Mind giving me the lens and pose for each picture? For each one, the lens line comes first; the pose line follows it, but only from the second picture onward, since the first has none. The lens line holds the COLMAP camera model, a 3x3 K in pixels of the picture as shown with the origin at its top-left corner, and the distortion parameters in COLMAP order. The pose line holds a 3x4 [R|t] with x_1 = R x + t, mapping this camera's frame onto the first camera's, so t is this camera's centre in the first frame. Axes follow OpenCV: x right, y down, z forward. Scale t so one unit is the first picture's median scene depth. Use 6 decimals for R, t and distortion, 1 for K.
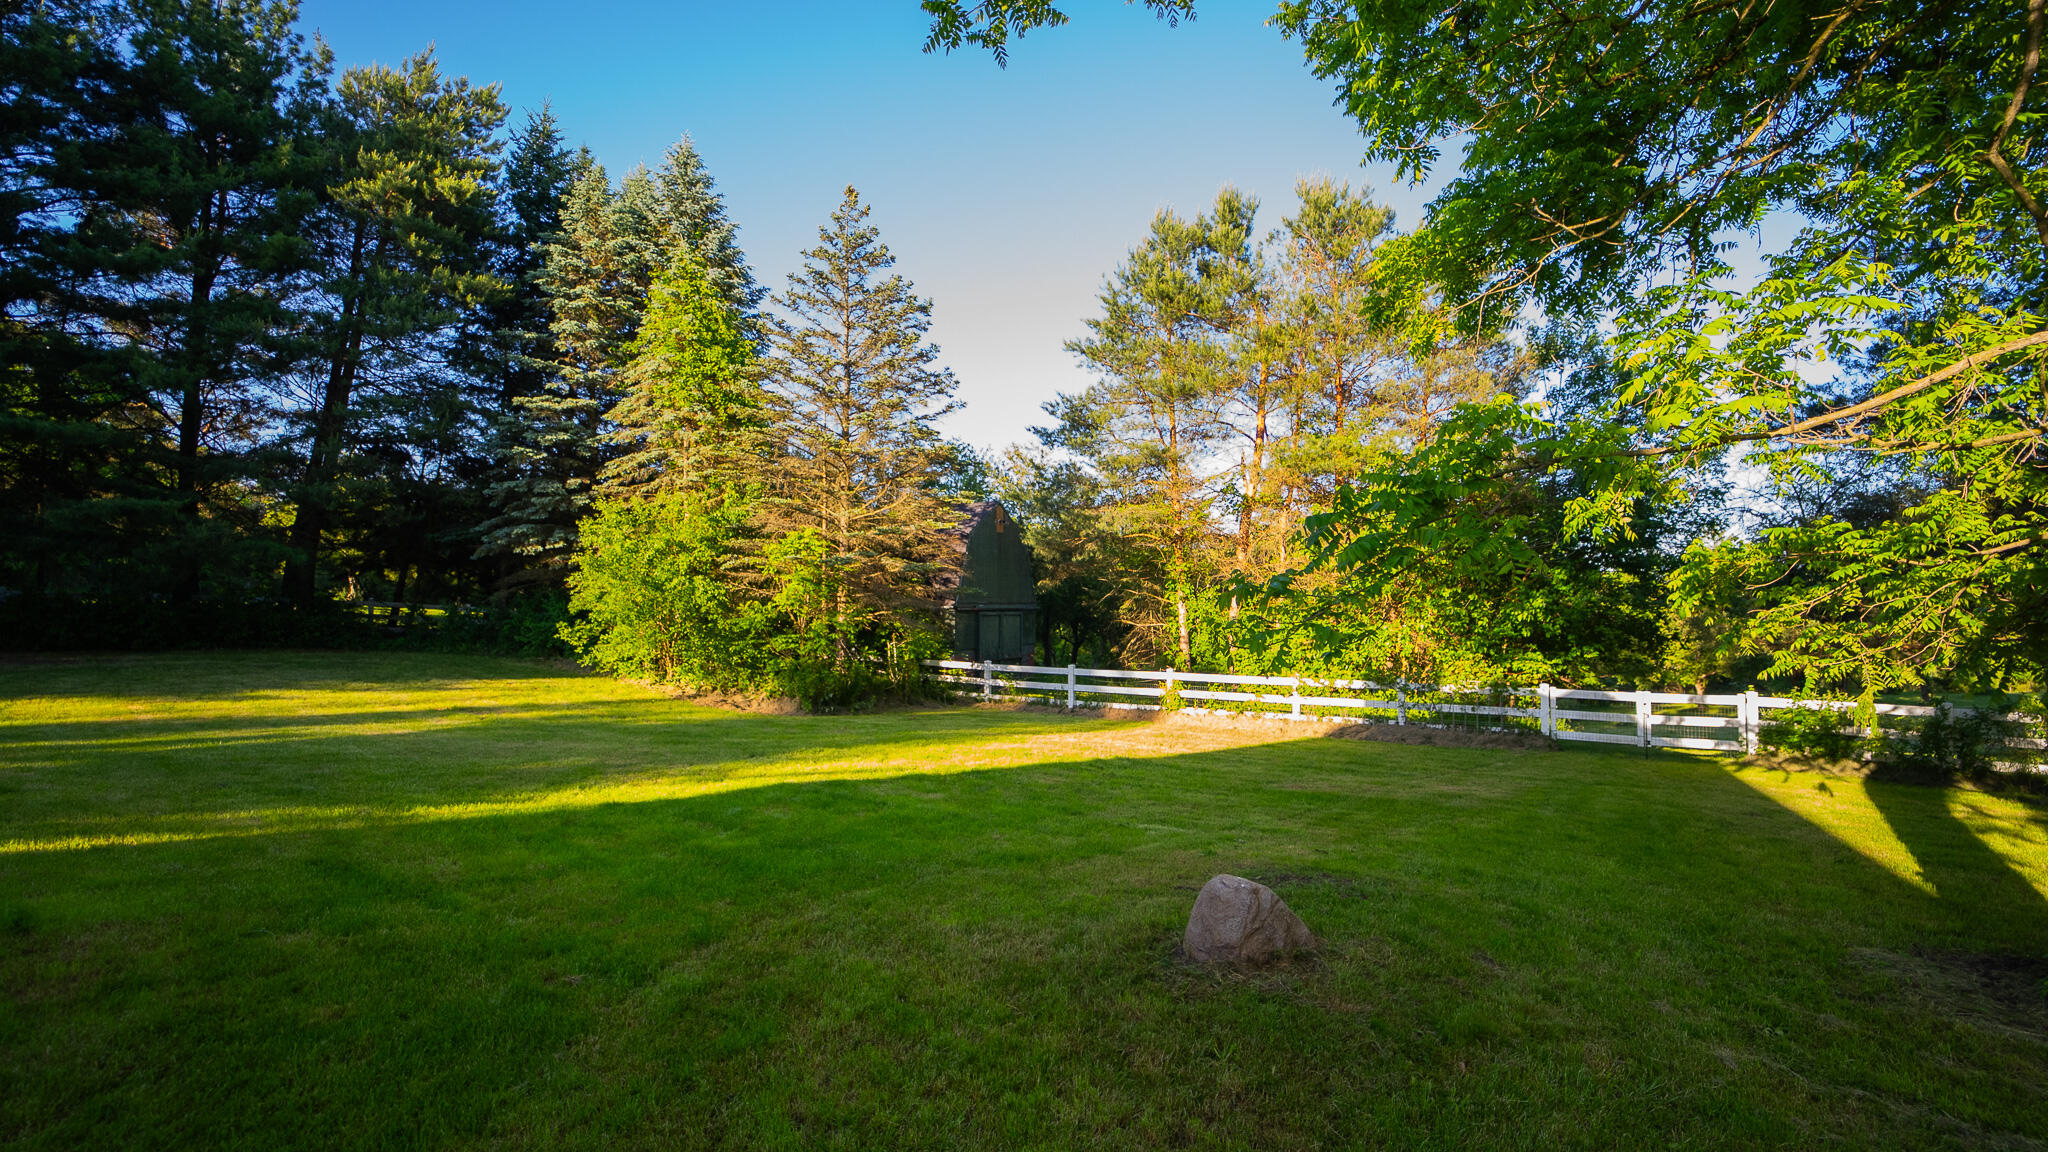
lens RADIAL K [[850.0, 0, 1024.1], [0, 850.0, 582.7], [0, 0, 1]] dist [-0.018855, 0.002328]
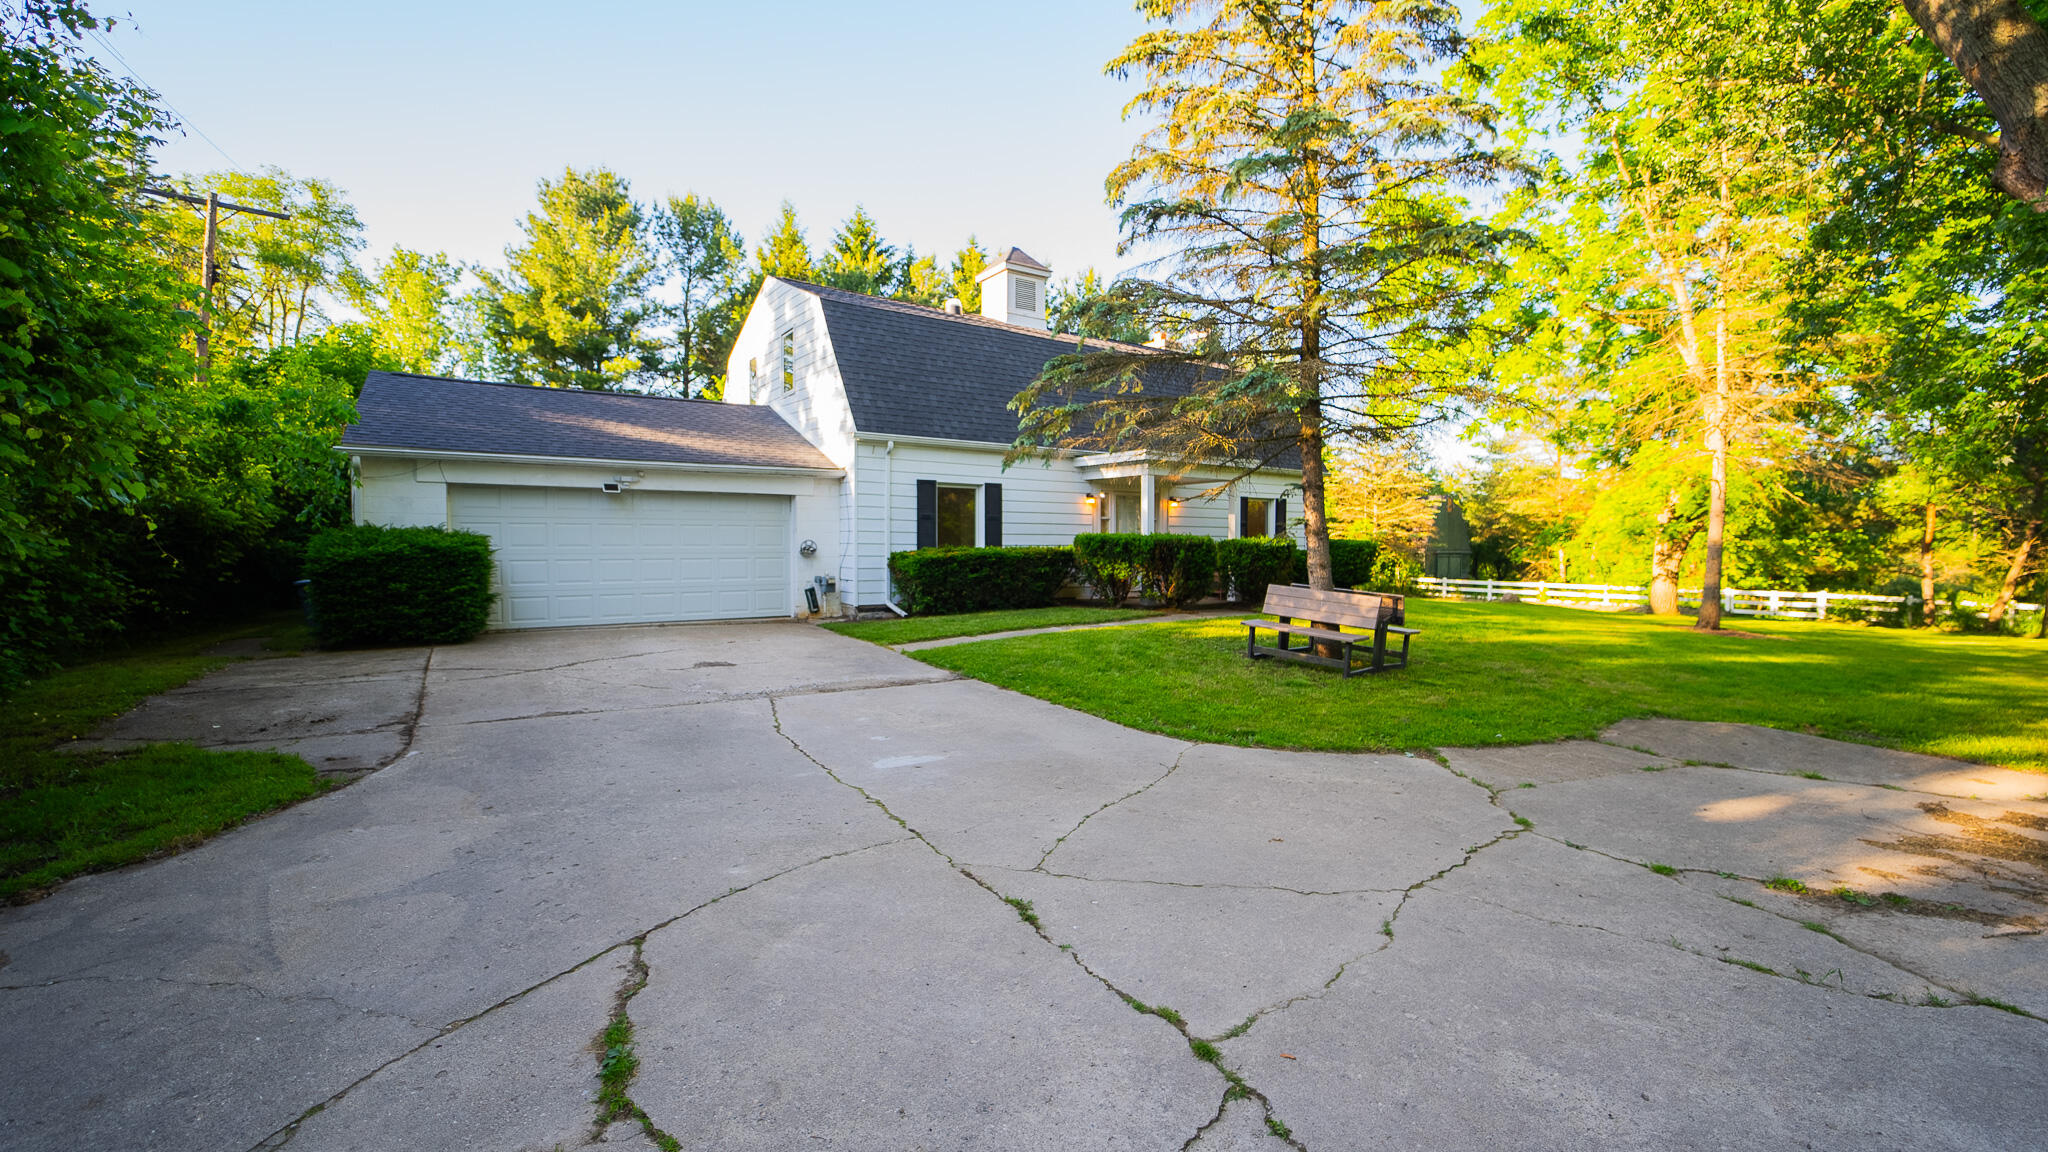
lens RADIAL K [[850.0, 0, 1026.9], [0, 850.0, 584.0], [0, 0, 1]] dist [-0.018855, 0.002328]
pose [[0.898033, 0.021002, -0.439426, -0.050618], [0.008737, 0.997811, 0.065547, -0.037744], [0.439841, -0.062702, 0.895884, -1.302851]]
